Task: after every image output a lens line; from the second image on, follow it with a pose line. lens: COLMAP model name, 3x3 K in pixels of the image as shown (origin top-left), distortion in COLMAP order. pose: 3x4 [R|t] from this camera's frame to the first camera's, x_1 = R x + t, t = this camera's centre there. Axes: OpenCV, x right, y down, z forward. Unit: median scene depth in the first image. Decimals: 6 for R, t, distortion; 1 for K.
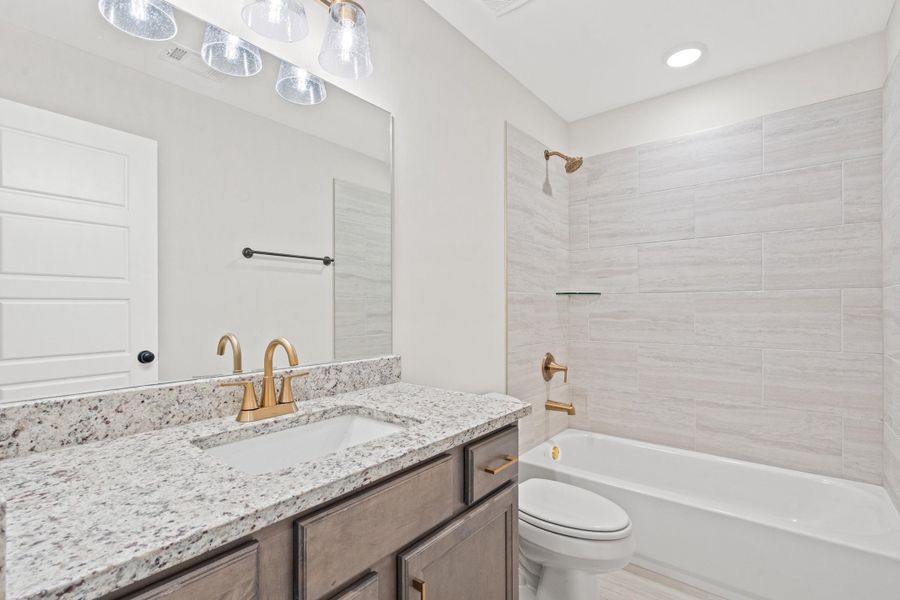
lens RADIAL K [[409.3, 0, 447.2], [0, 409.3, 303.4], [0, 0, 1]] dist [0.003495, 0.000745]
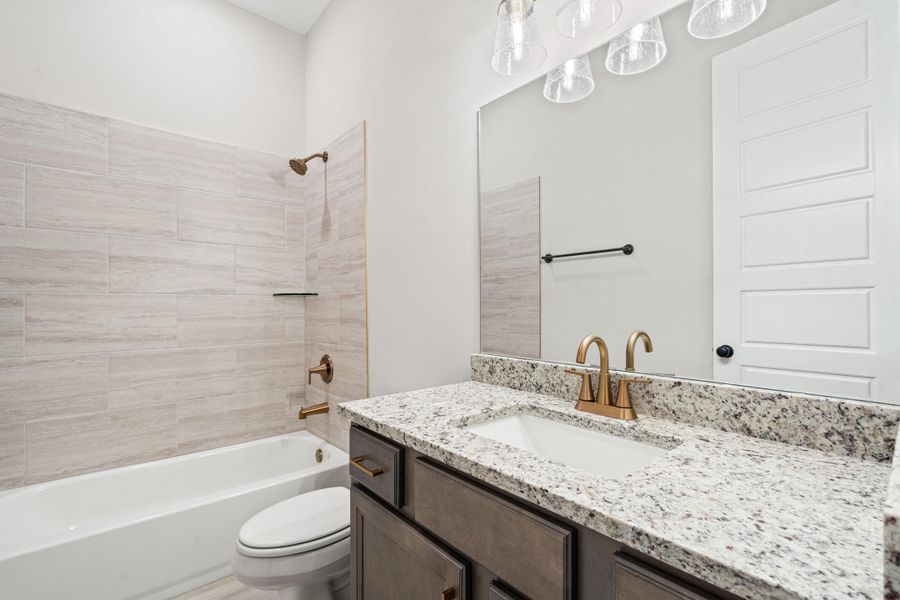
lens RADIAL K [[409.3, 0, 447.2], [0, 409.3, 303.4], [0, 0, 1]] dist [0.003495, 0.000745]
pose [[-0.160505, -0.004317, -0.987026, 0.694431], [0.020660, 0.999757, -0.007732, 0.007039], [0.986819, -0.021633, -0.160377, 0.886836]]
